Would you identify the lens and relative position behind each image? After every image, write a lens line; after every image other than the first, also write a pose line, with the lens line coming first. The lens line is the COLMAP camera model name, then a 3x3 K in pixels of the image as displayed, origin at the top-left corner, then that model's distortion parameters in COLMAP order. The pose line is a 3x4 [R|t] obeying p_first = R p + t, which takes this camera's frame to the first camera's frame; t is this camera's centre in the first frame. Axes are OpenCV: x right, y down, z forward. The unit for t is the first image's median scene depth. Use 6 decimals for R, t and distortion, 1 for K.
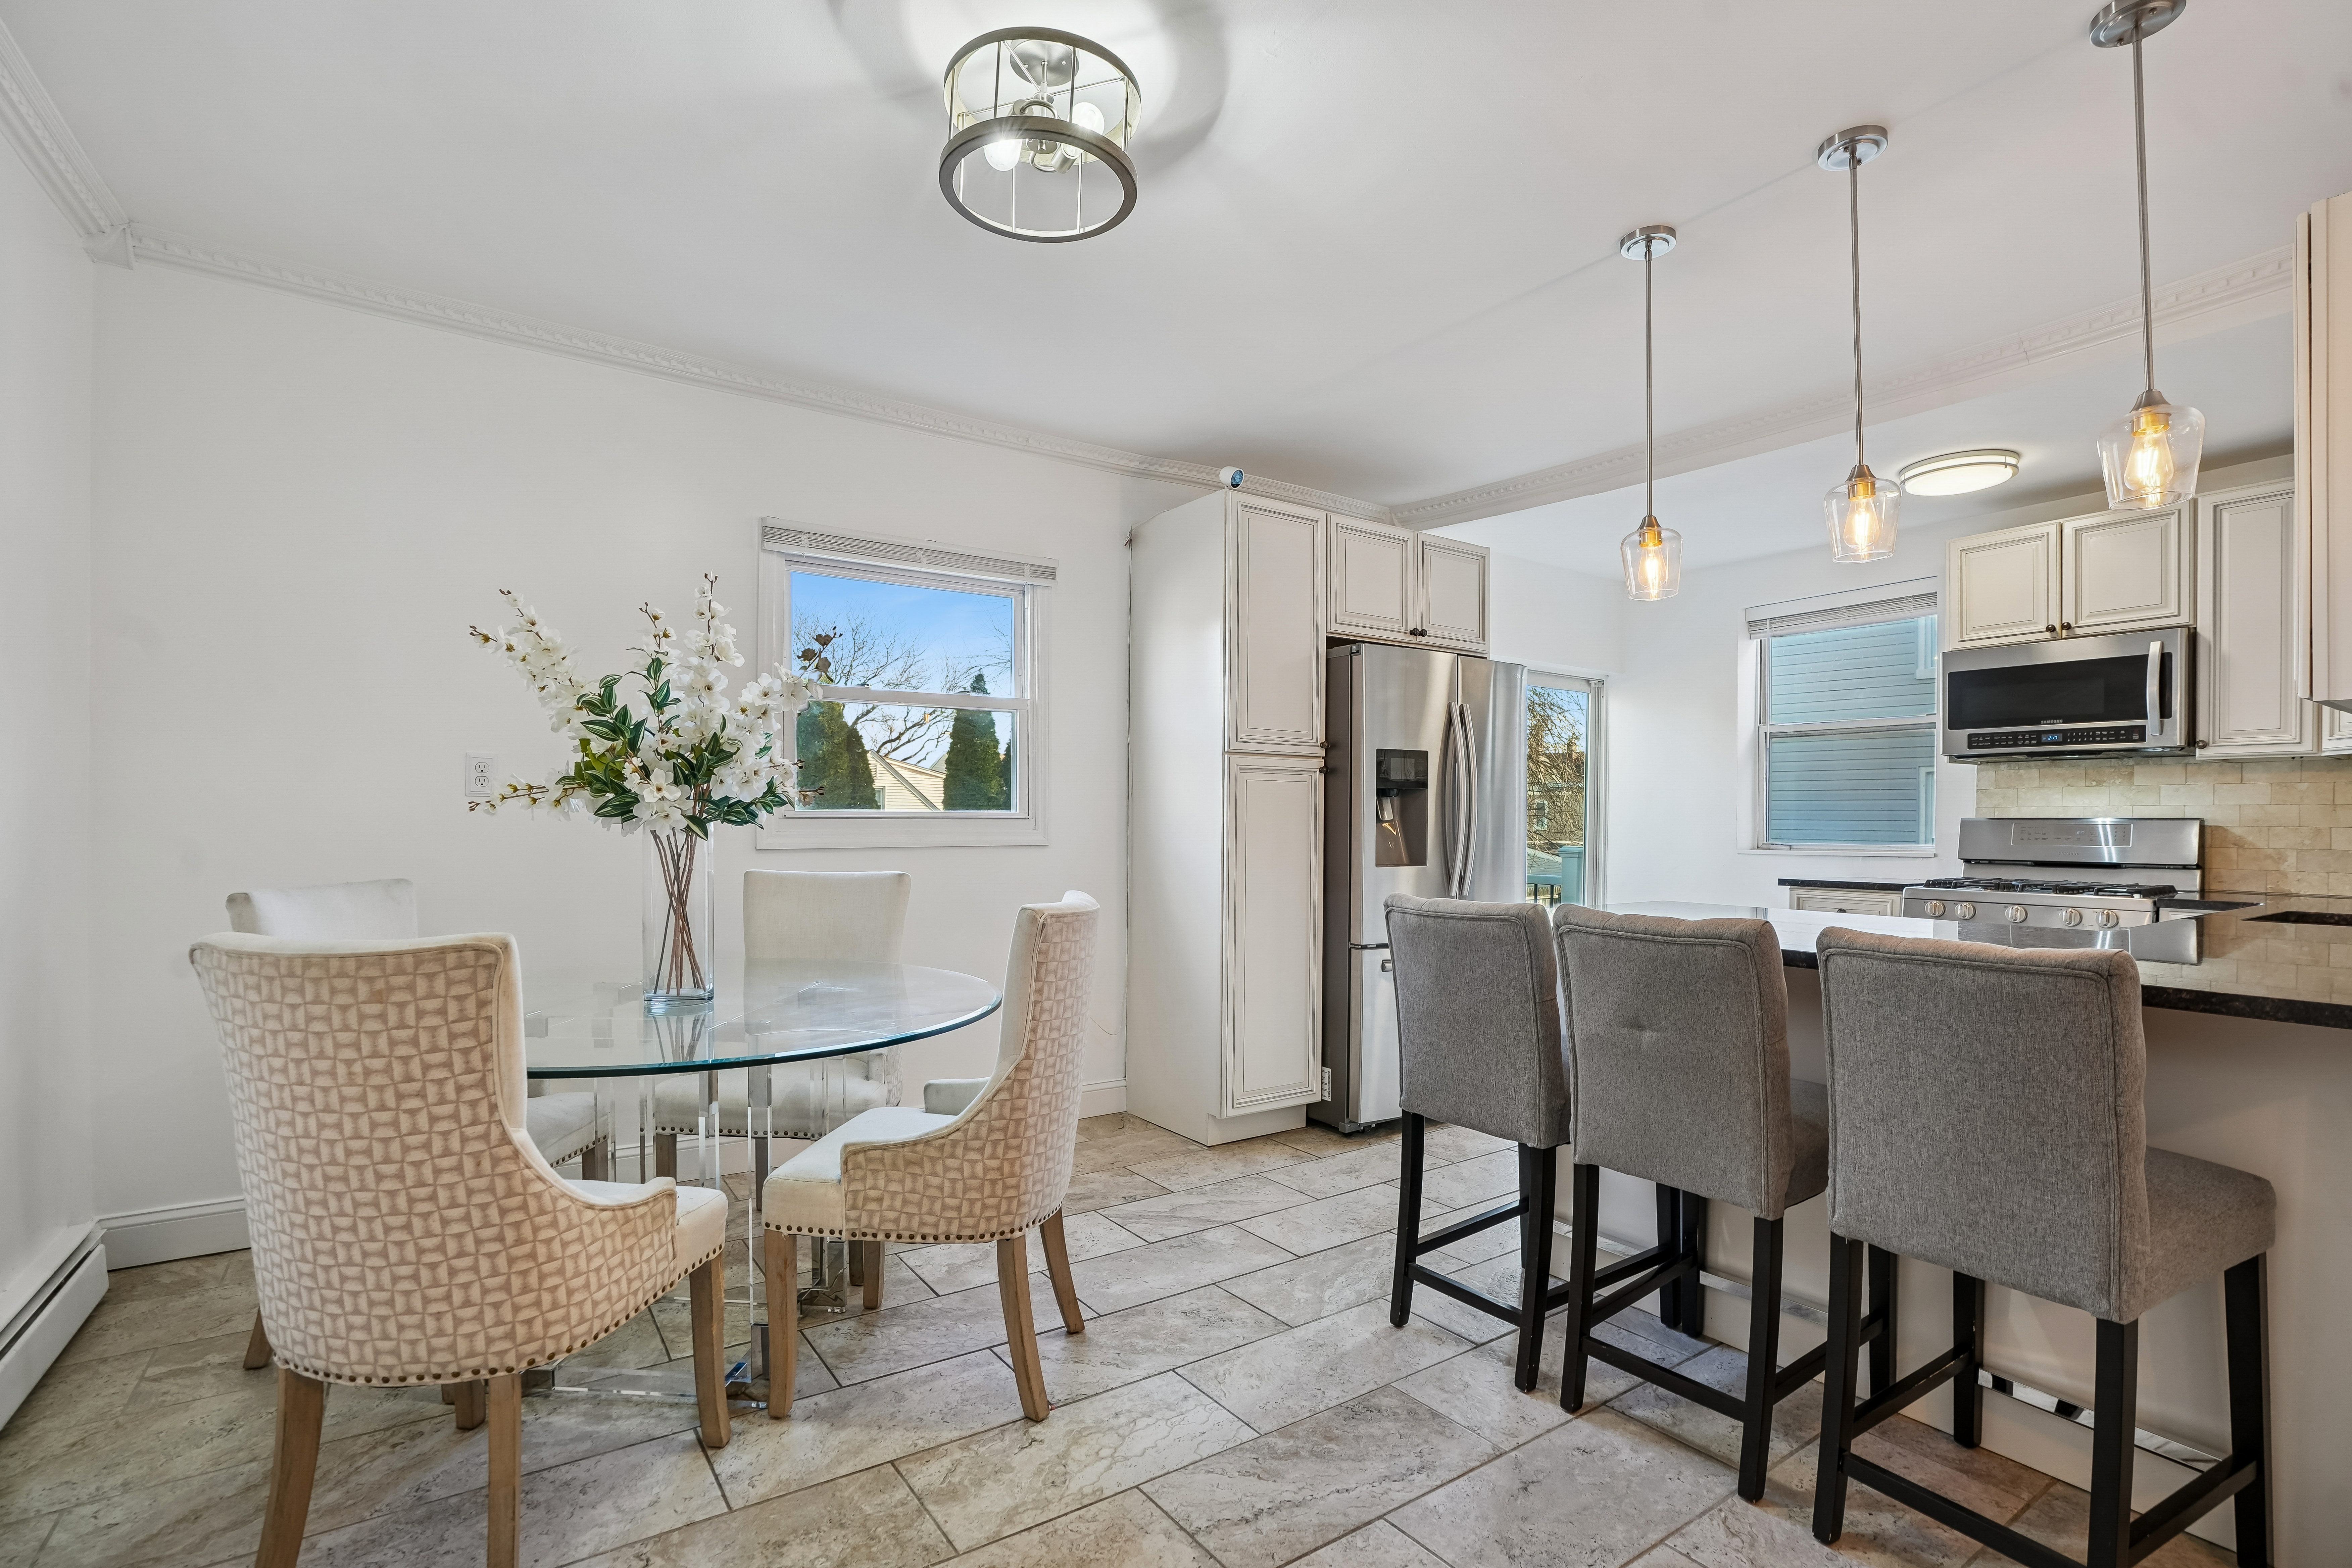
lens RADIAL K [[1084.6, 0, 1224.8], [0, 1084.6, 805.4], [0, 0, 1]] dist [-0.017618, 0.005557]
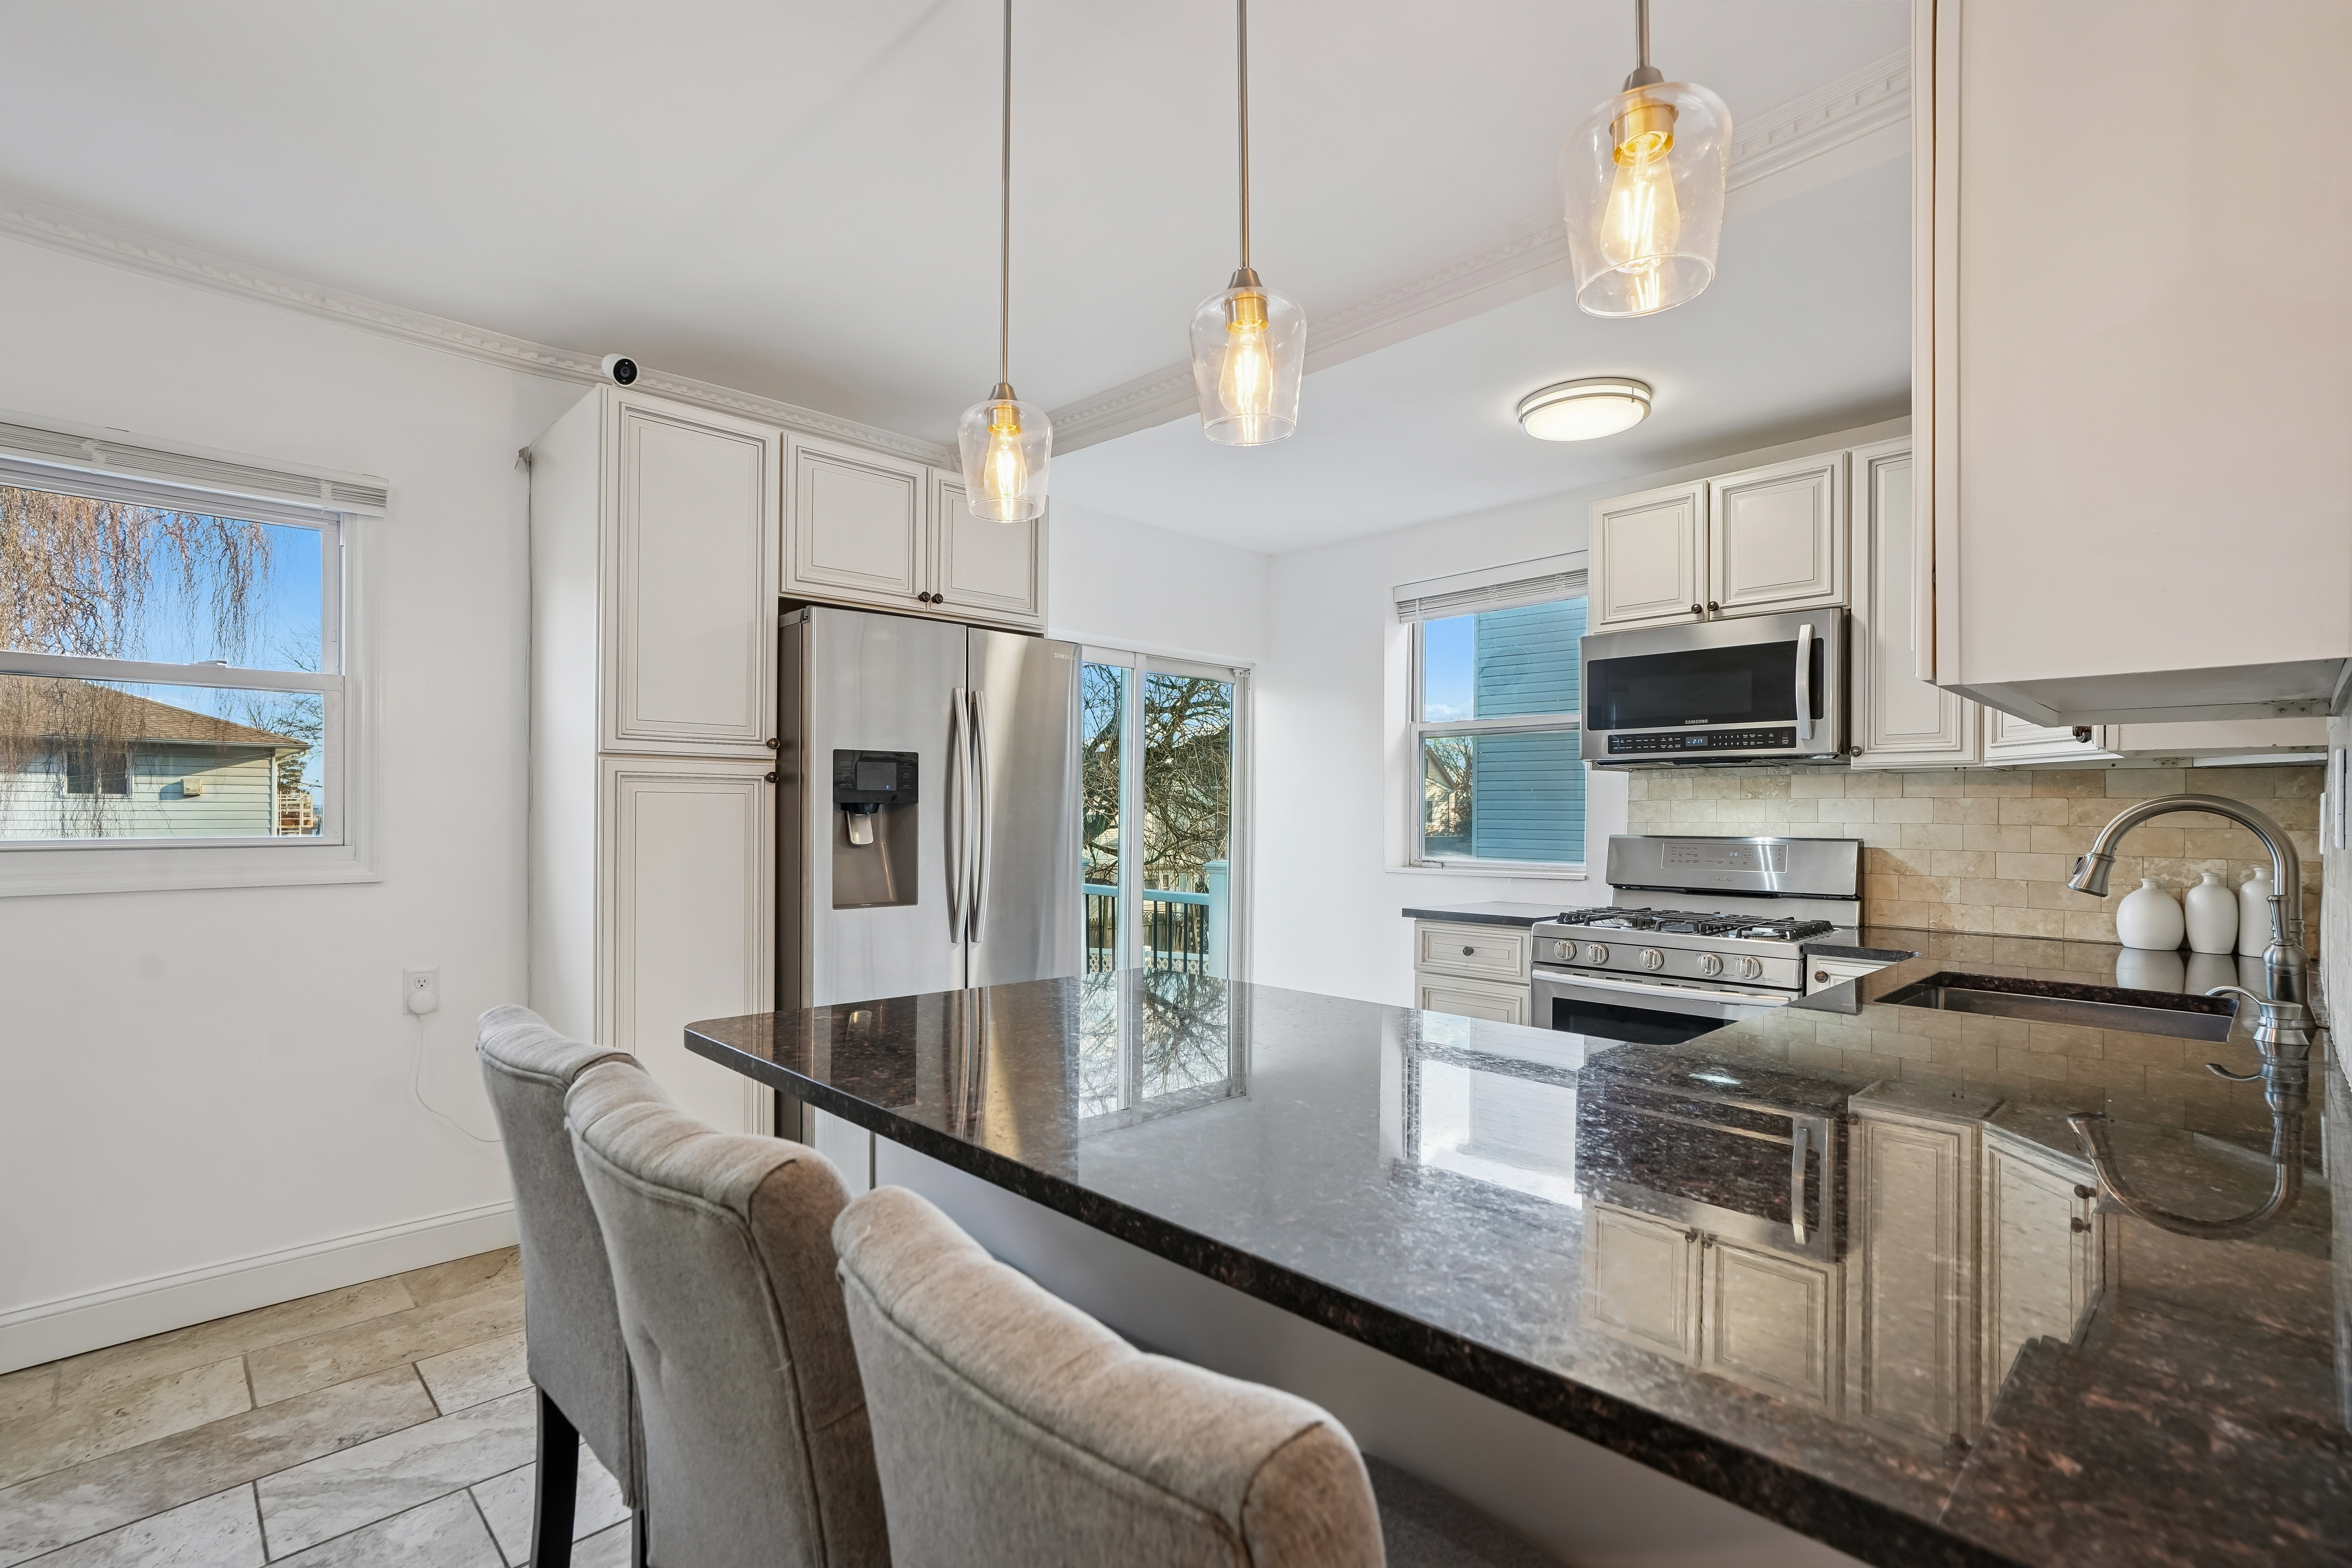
lens RADIAL K [[1084.6, 0, 1167.3], [0, 1084.6, 798.0], [0, 0, 1]] dist [-0.017618, 0.005557]
pose [[0.990937, 0.001043, 0.134321, 0.259270], [-0.000822, 0.999998, -0.001697, -0.017984], [-0.134322, 0.001571, 0.990936, 0.237659]]
